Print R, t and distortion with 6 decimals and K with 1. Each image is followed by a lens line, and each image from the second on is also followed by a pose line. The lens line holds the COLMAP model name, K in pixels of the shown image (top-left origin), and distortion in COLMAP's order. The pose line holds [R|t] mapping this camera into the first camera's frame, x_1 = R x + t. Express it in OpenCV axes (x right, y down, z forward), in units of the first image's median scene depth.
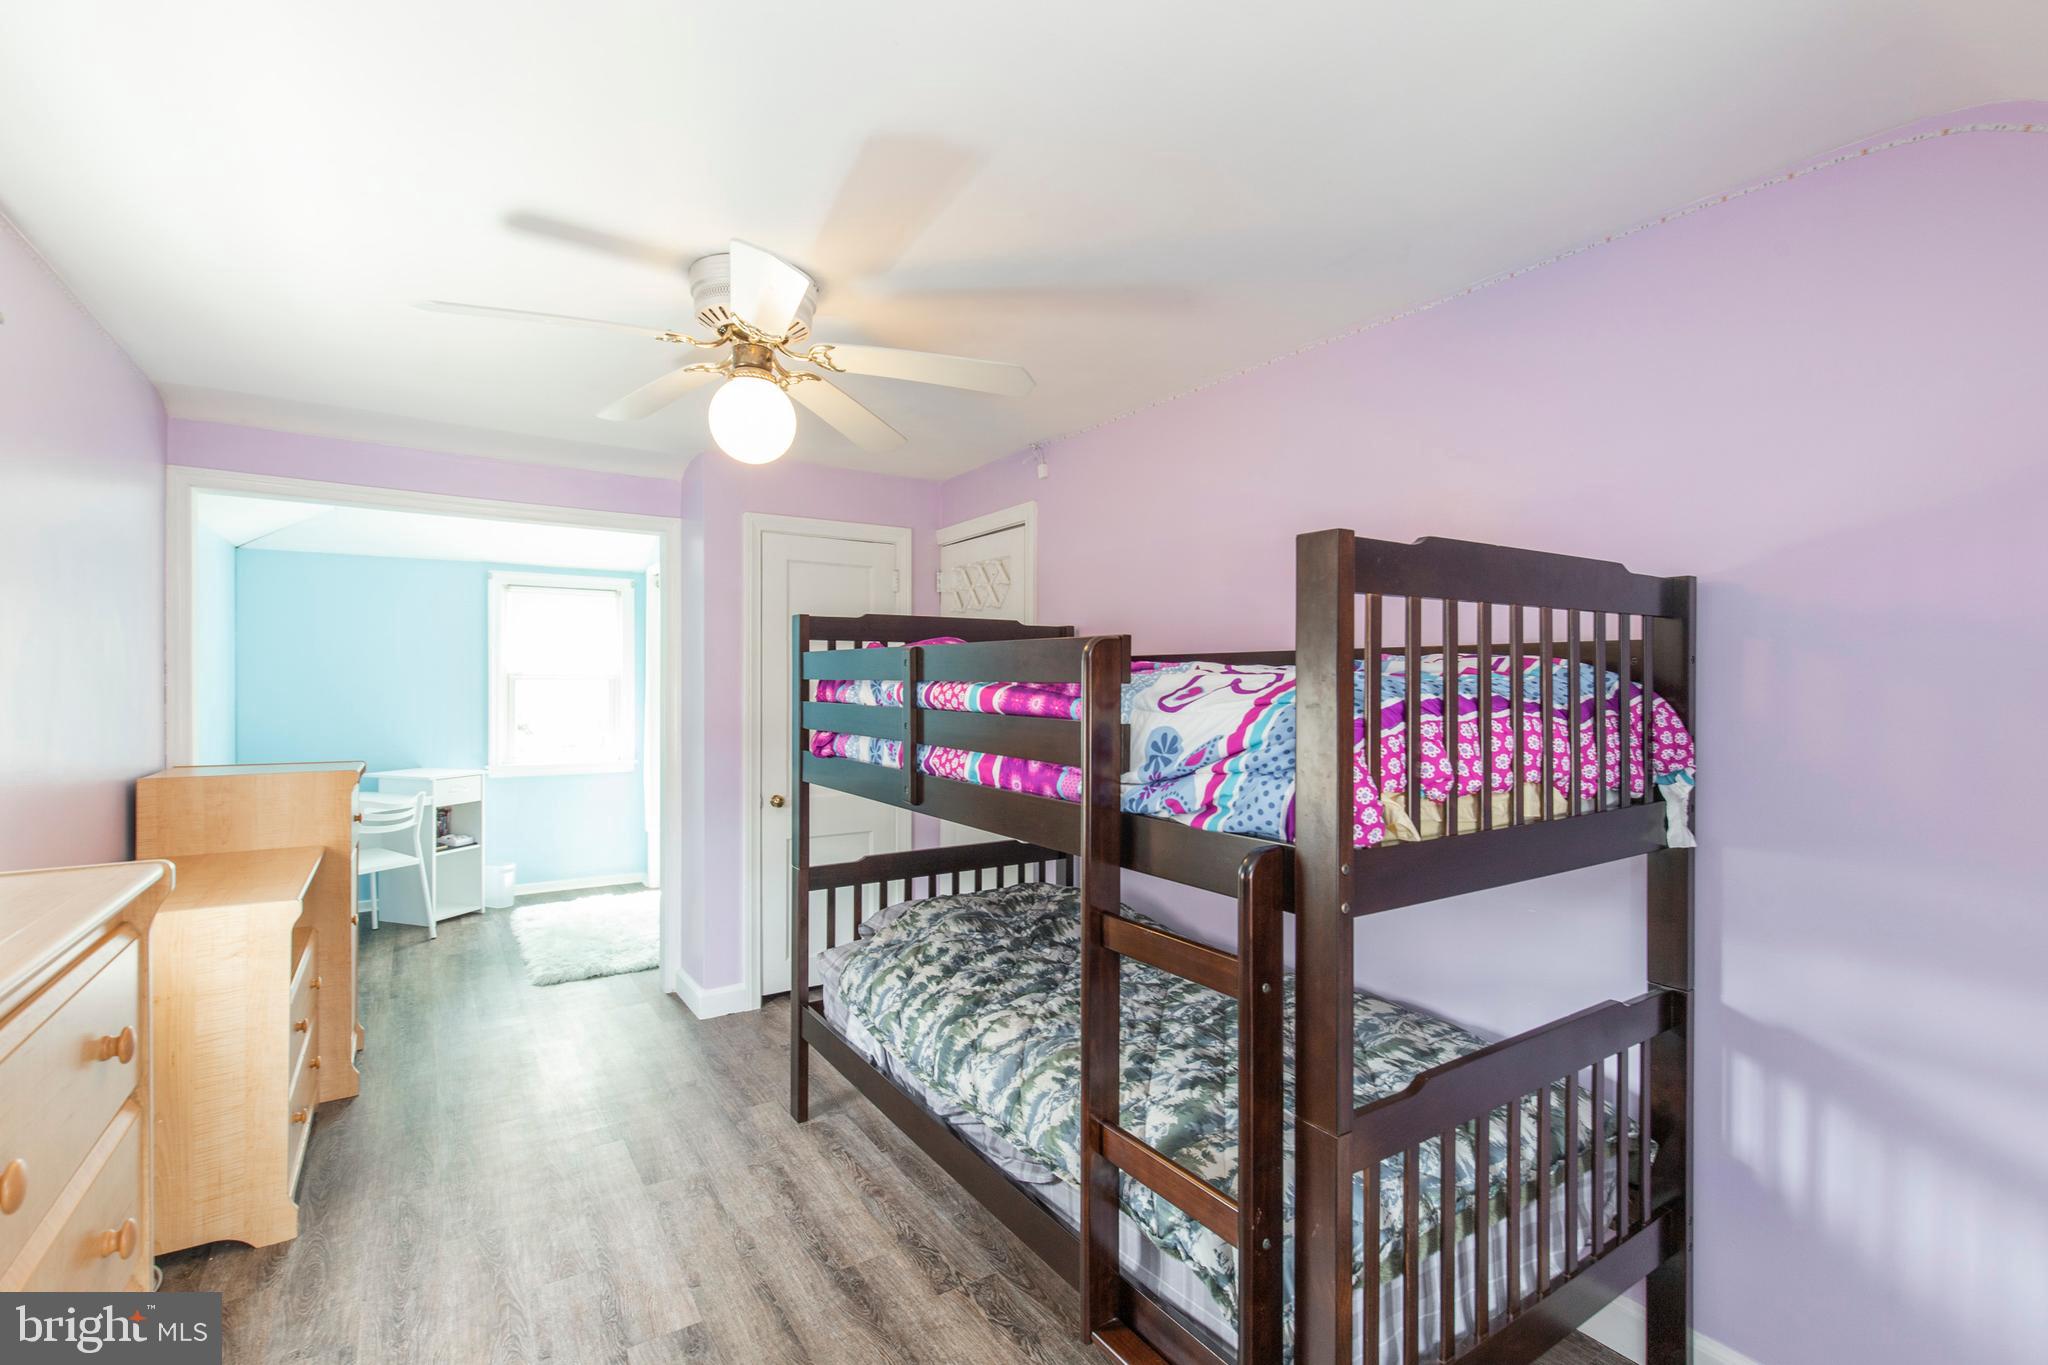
lens RADIAL K [[934.2, 0, 1024.1], [0, 934.2, 682.9], [0, 0, 1]] dist [0.003338, 0.000125]
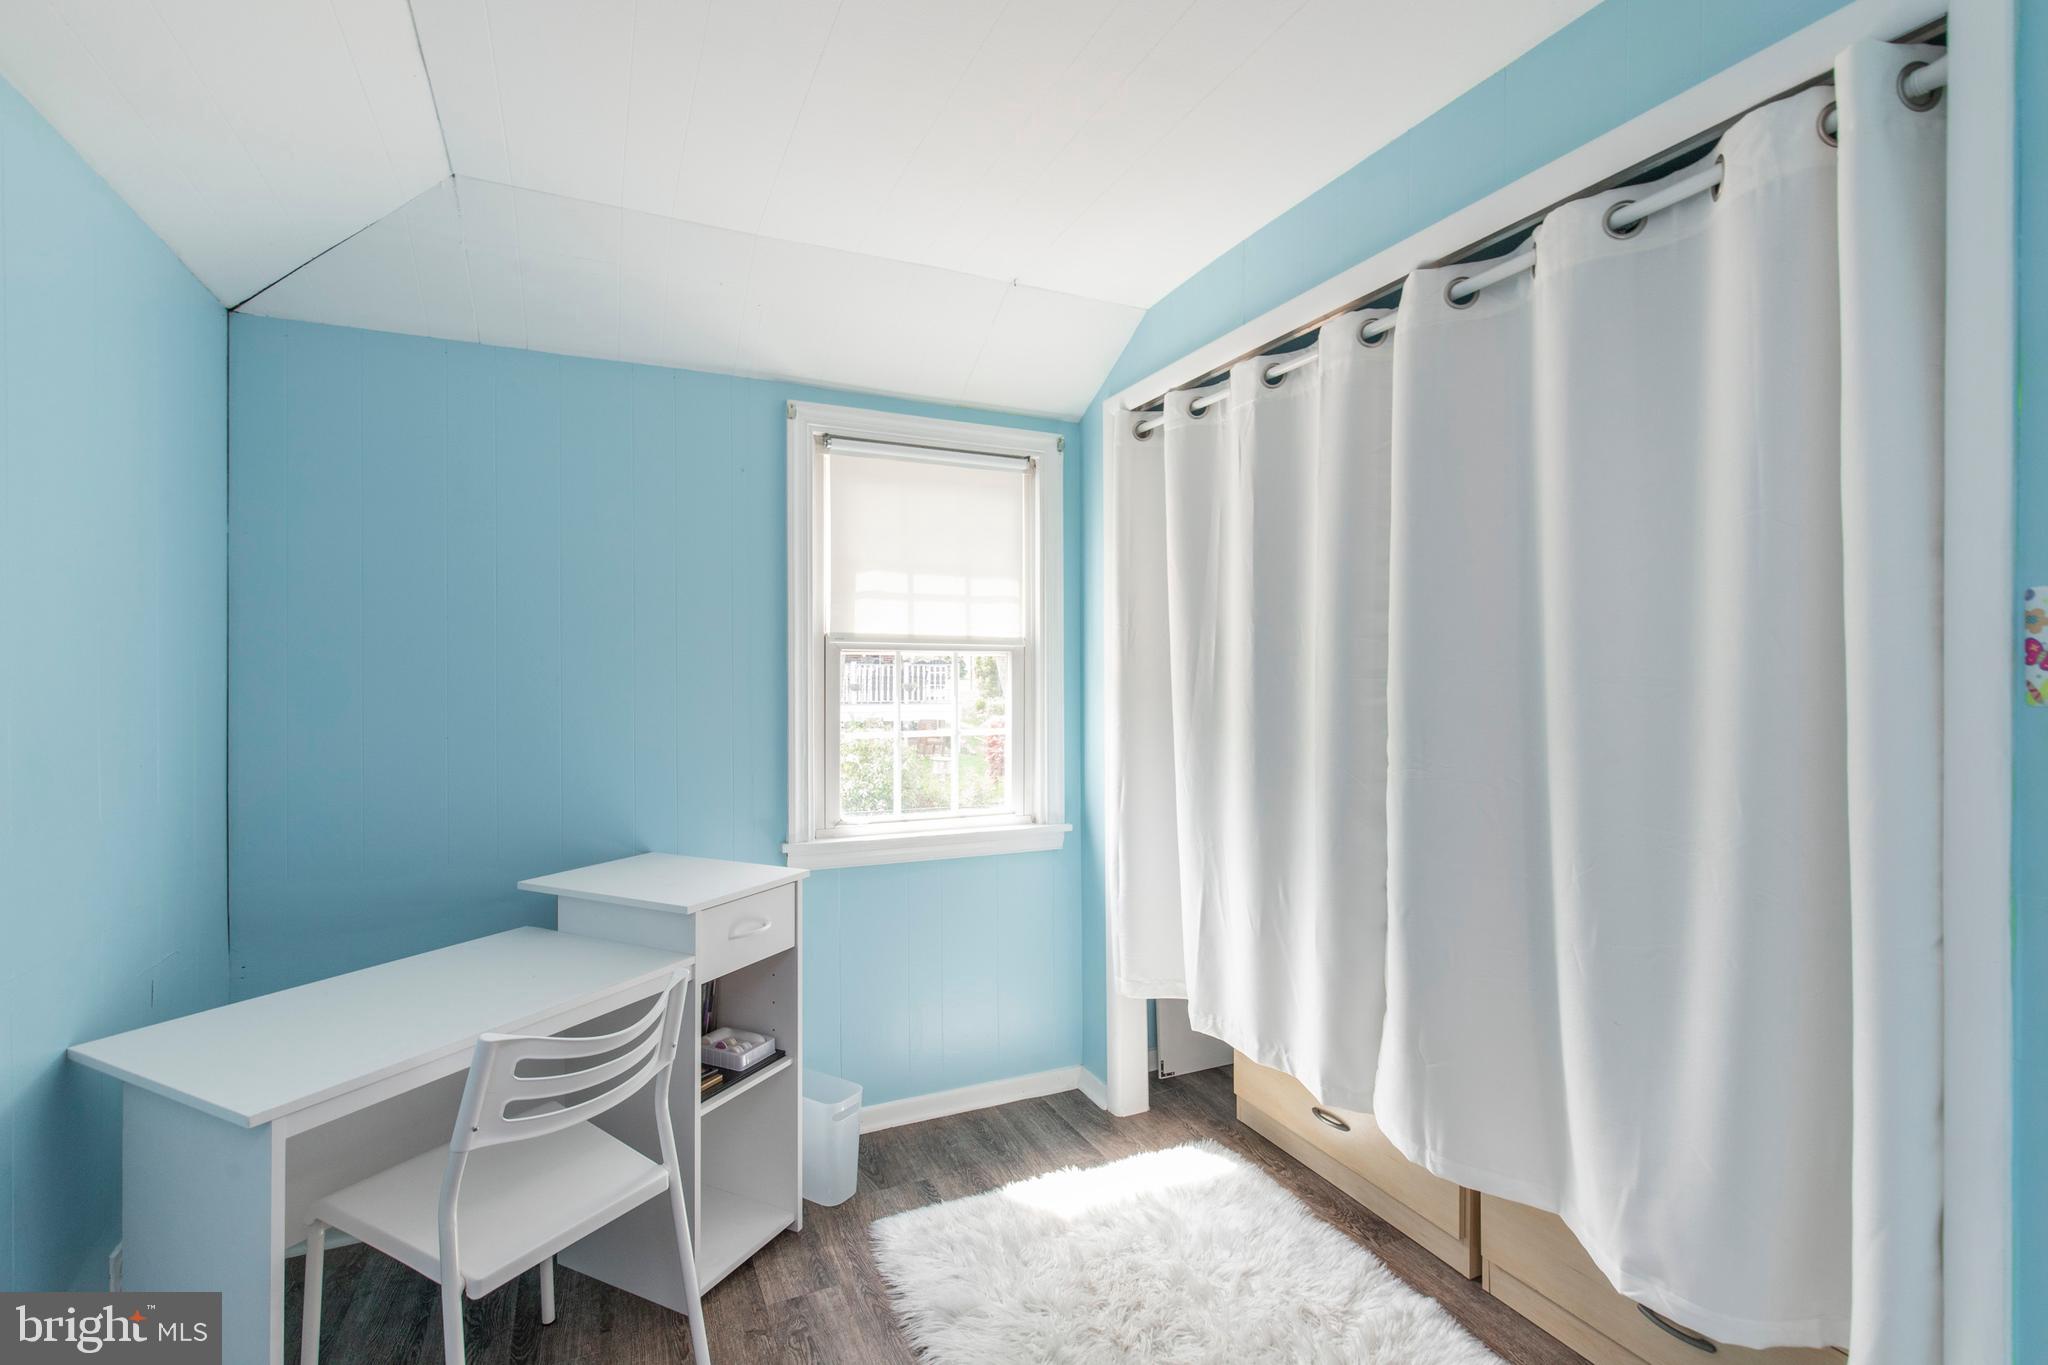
lens RADIAL K [[934.2, 0, 1023.2], [0, 934.2, 674.1], [0, 0, 1]] dist [0.003338, 0.000125]
pose [[0.990926, 0.000483, -0.134406, -0.404656], [-0.000290, 0.999999, 0.001457, 0.008237], [0.134407, -0.001405, 0.990925, 0.581337]]
